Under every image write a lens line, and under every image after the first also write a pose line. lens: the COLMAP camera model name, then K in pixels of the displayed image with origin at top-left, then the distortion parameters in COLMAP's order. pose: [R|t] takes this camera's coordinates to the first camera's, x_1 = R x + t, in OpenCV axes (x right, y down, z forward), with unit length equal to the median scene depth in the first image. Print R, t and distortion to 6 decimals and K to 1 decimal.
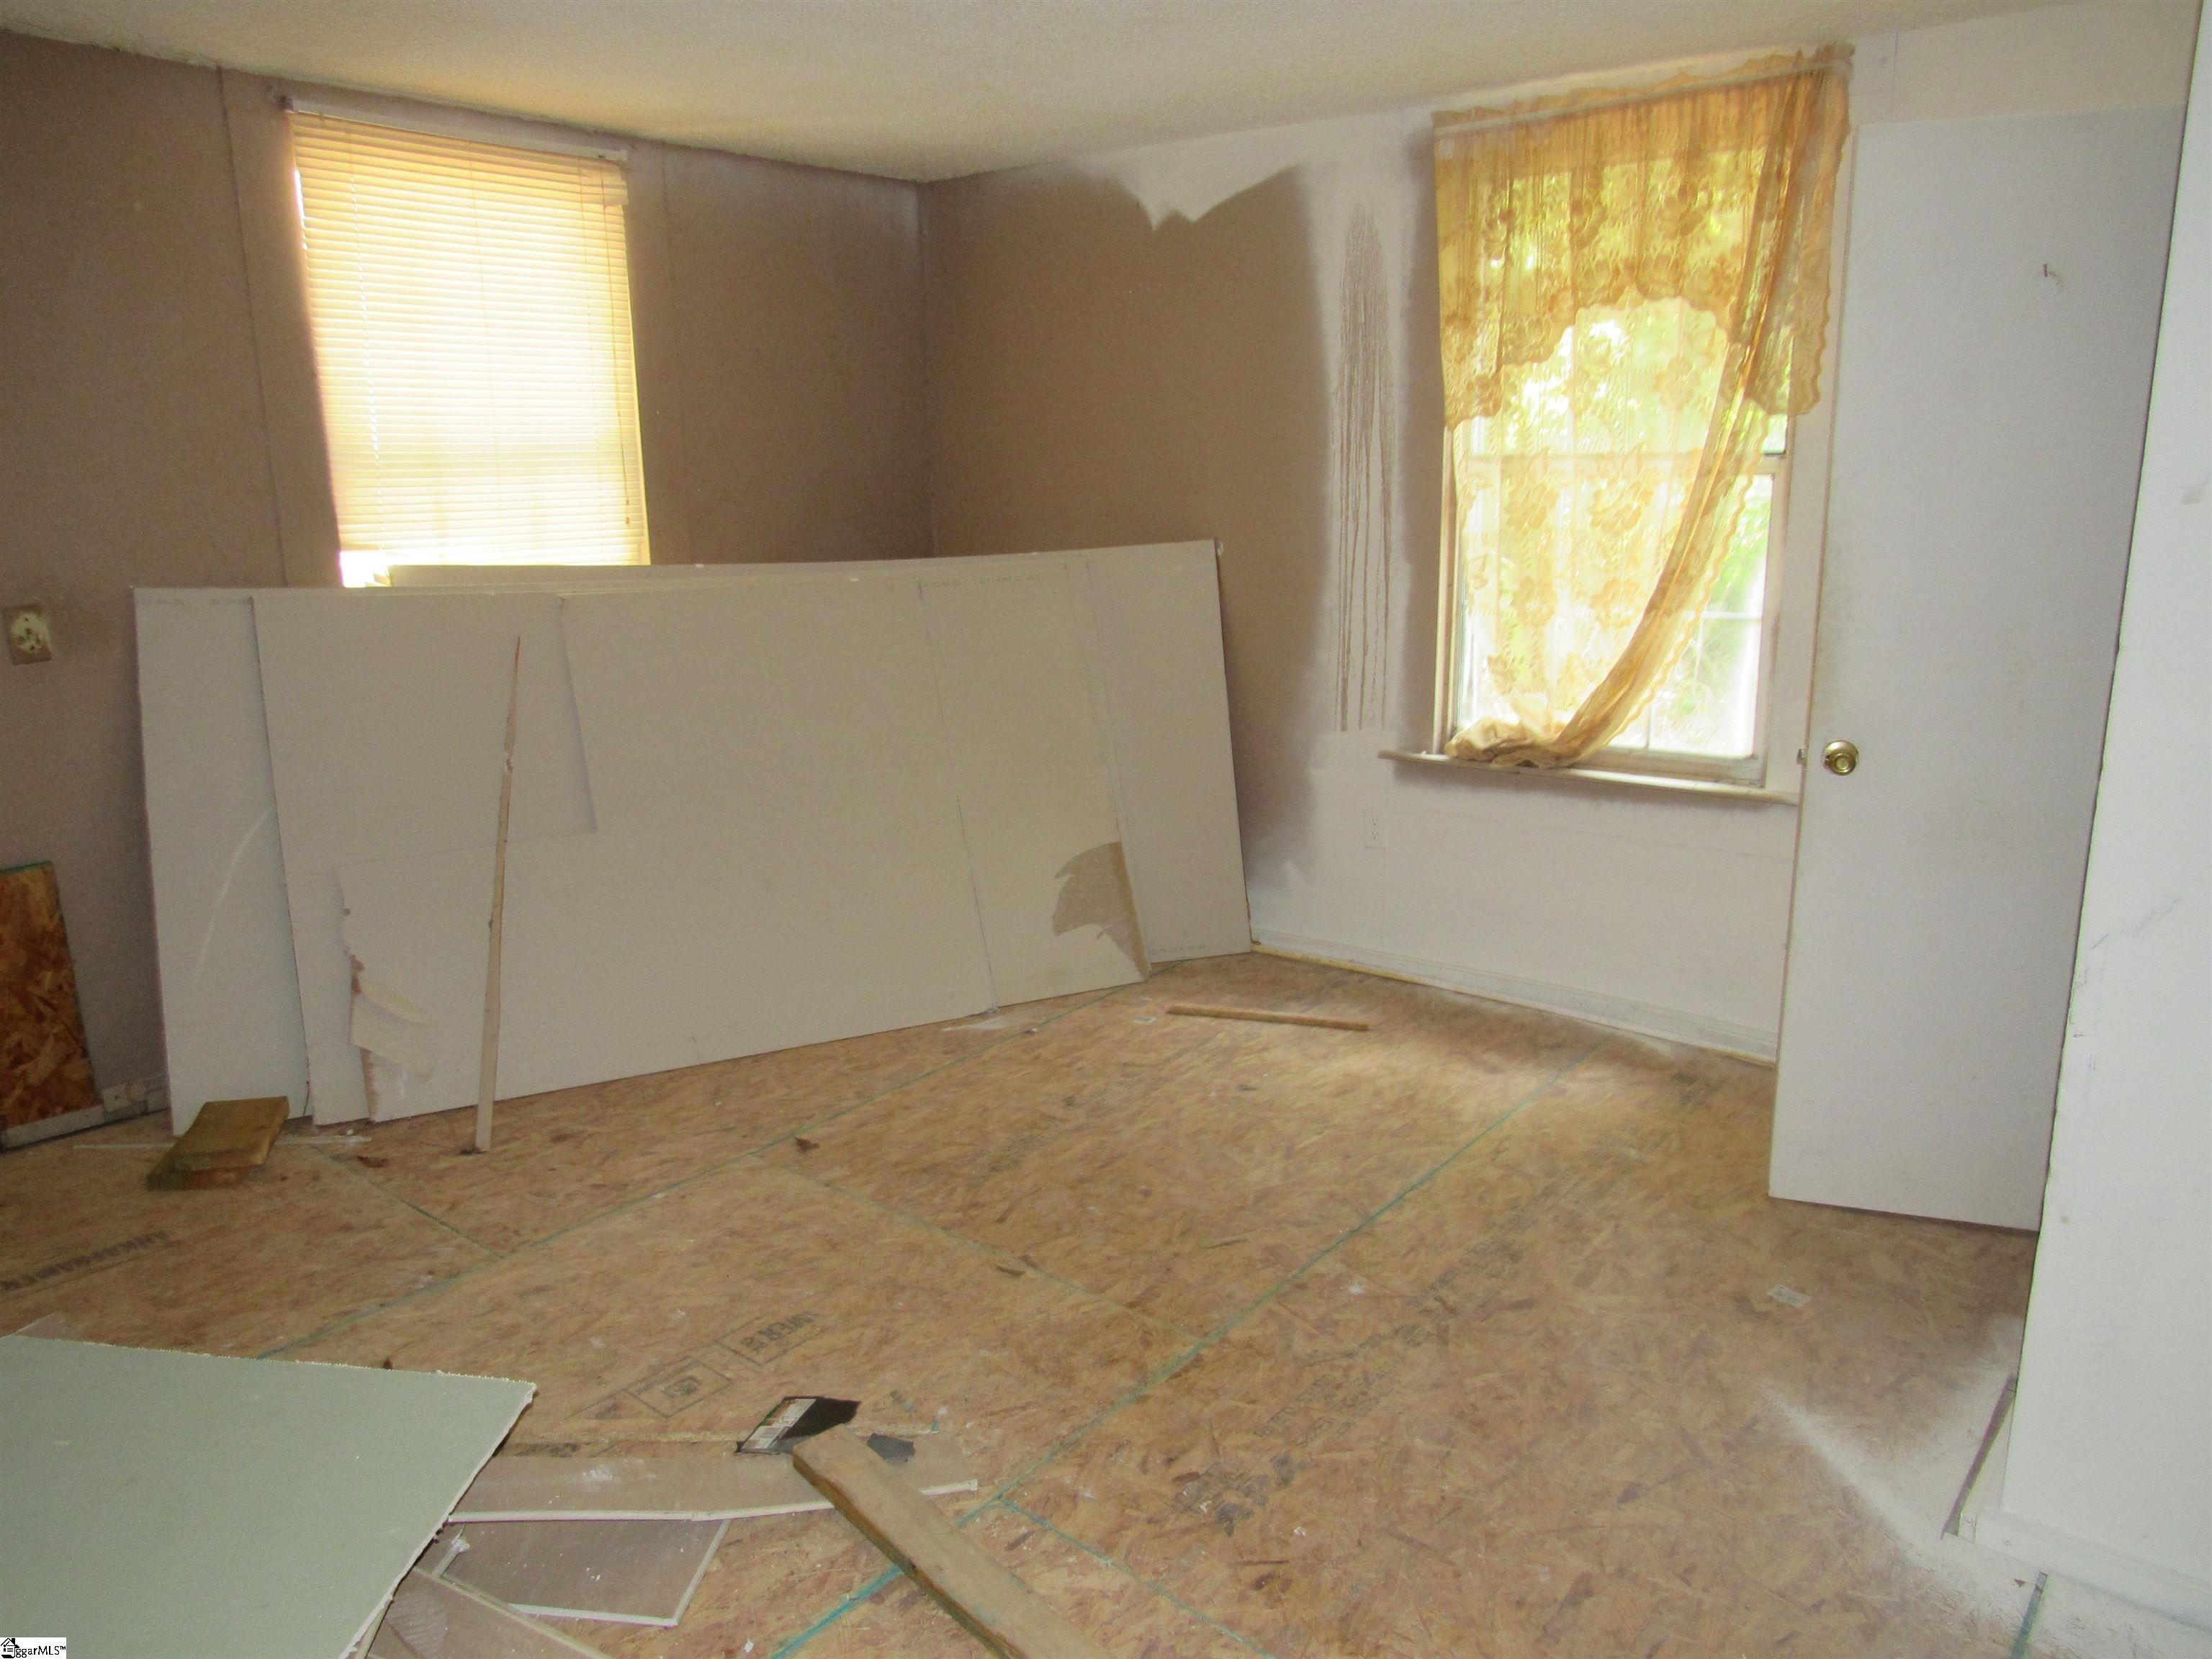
lens RADIAL K [[1589.4, 0, 1099.3], [0, 1589.4, 823.4], [0, 0, 1]] dist [-0.031090, 0.017155]
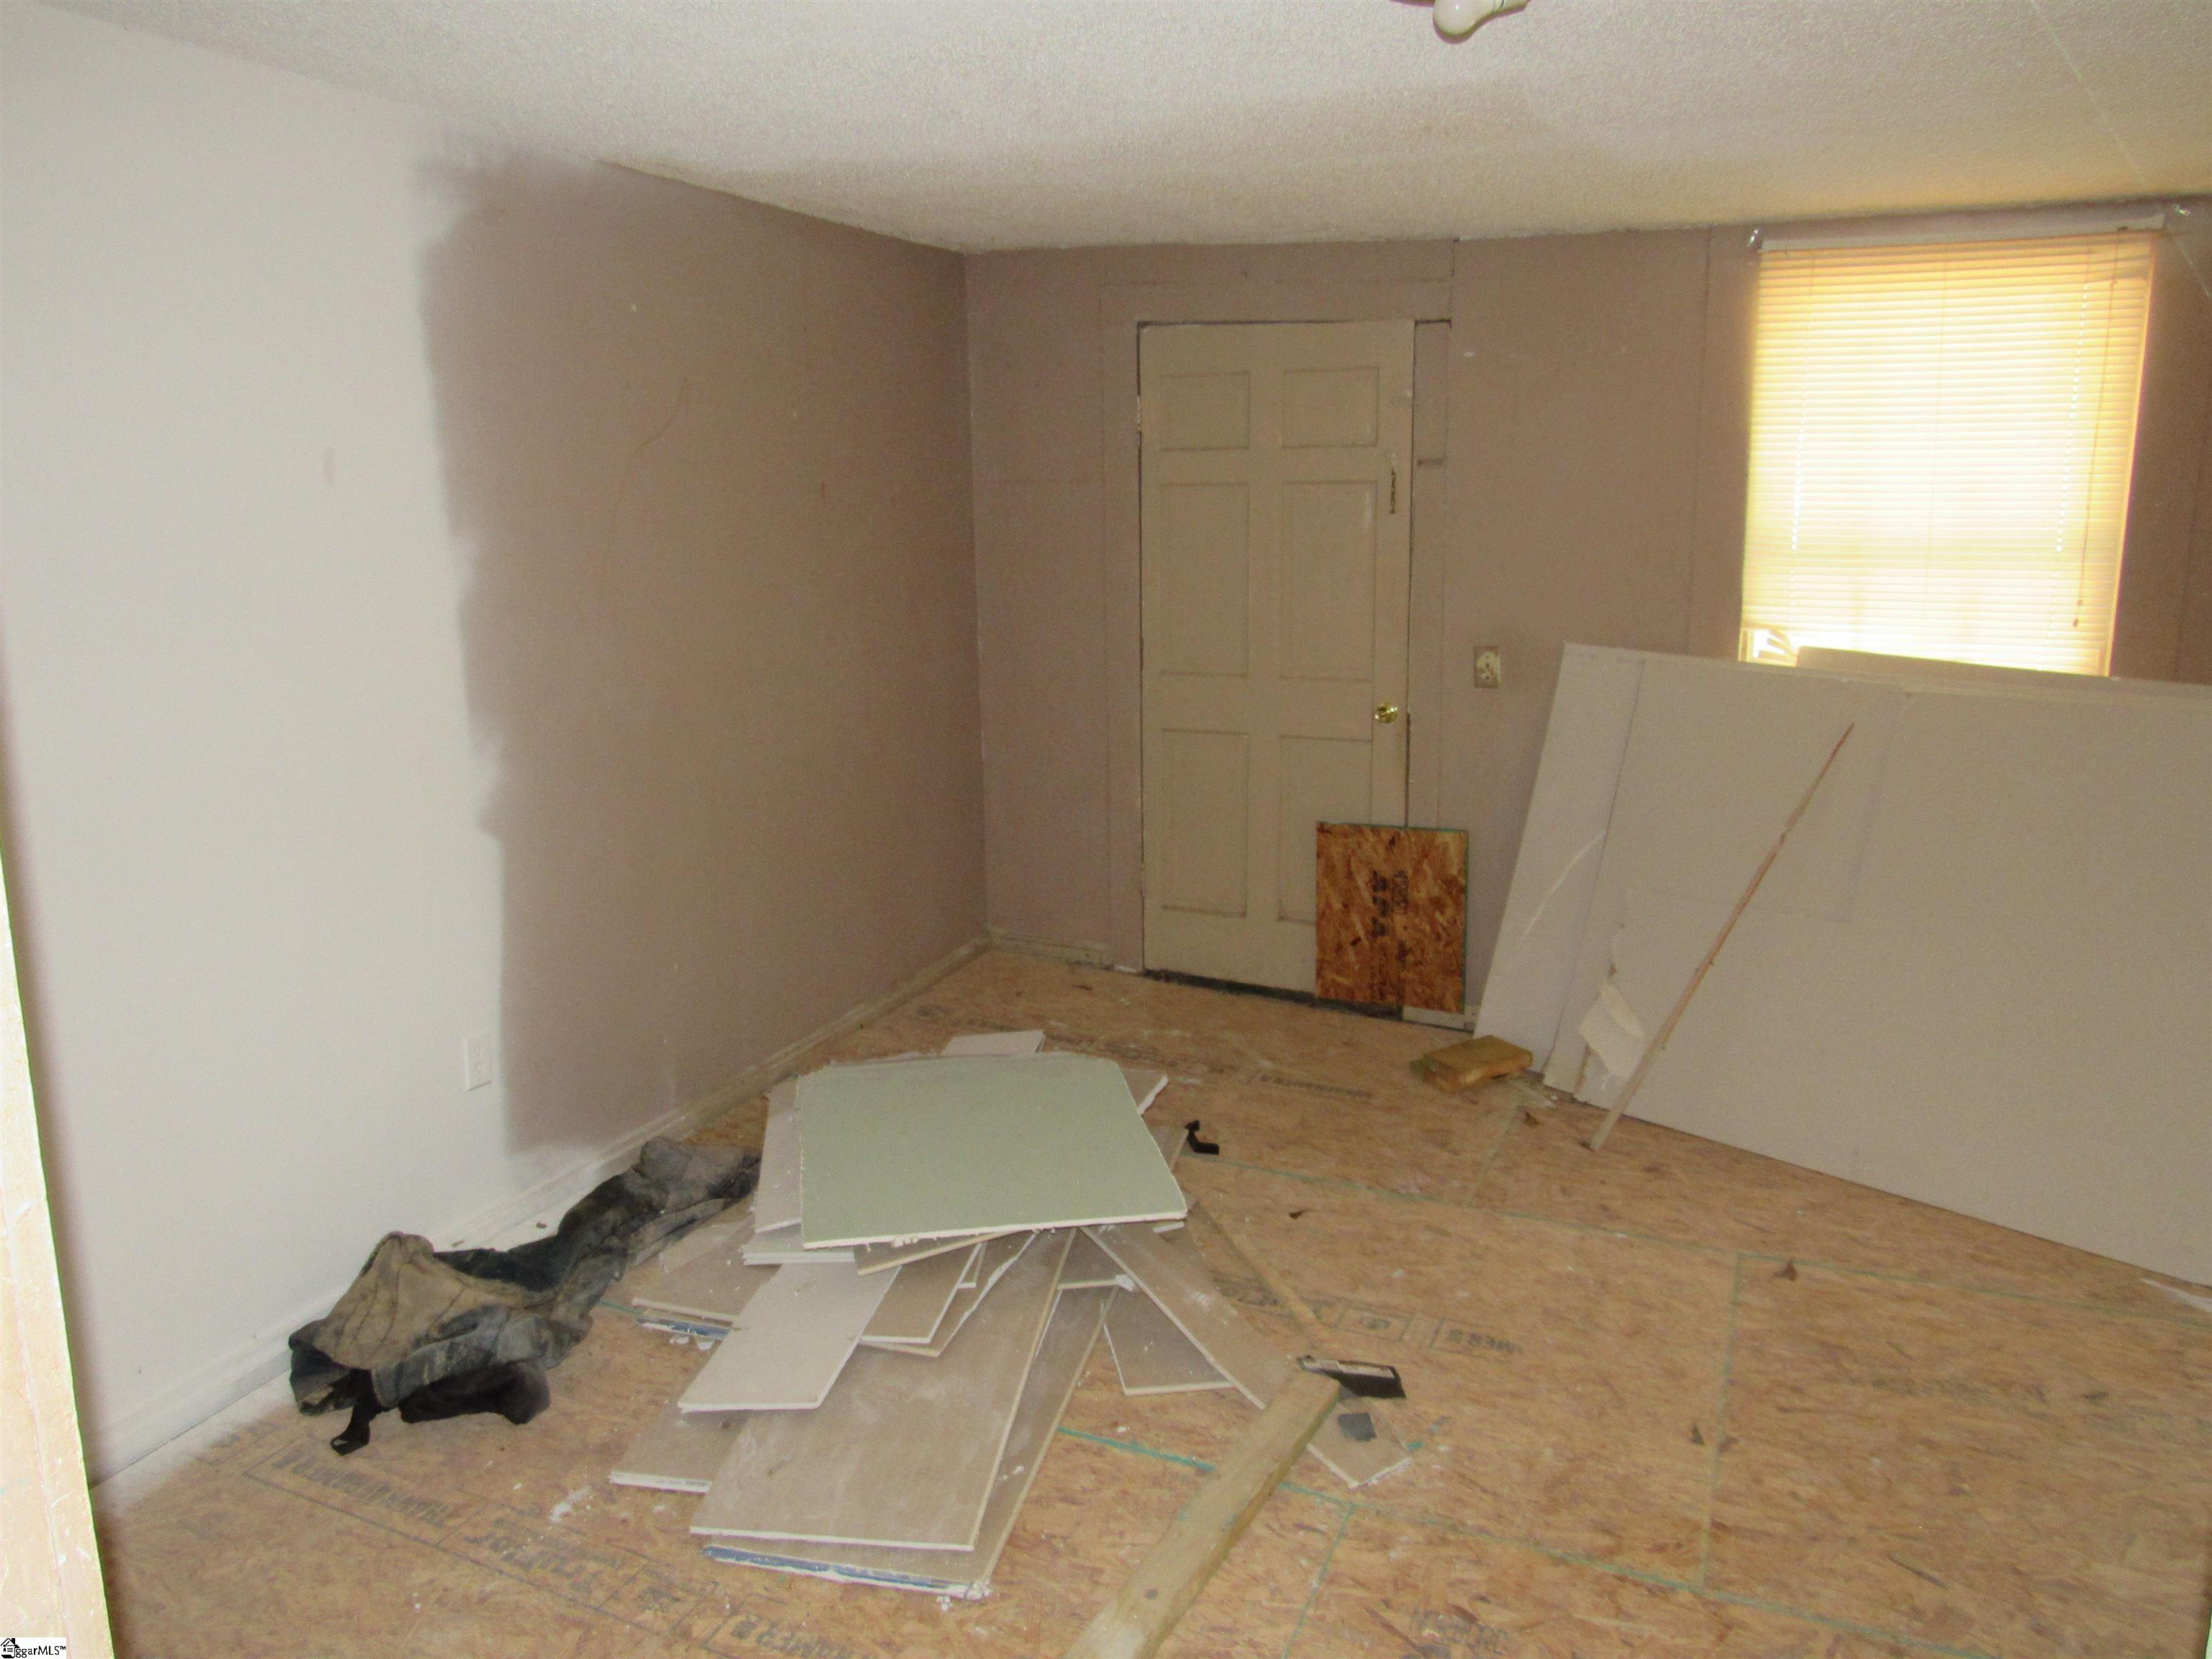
lens RADIAL K [[1589.4, 0, 1096.1], [0, 1589.4, 833.7], [0, 0, 1]] dist [-0.031090, 0.017155]
pose [[0.252739, 0.192617, -0.948168, 0.550157], [-0.225515, 0.964719, 0.135867, -0.085987], [0.940886, 0.179487, 0.287260, 0.283503]]
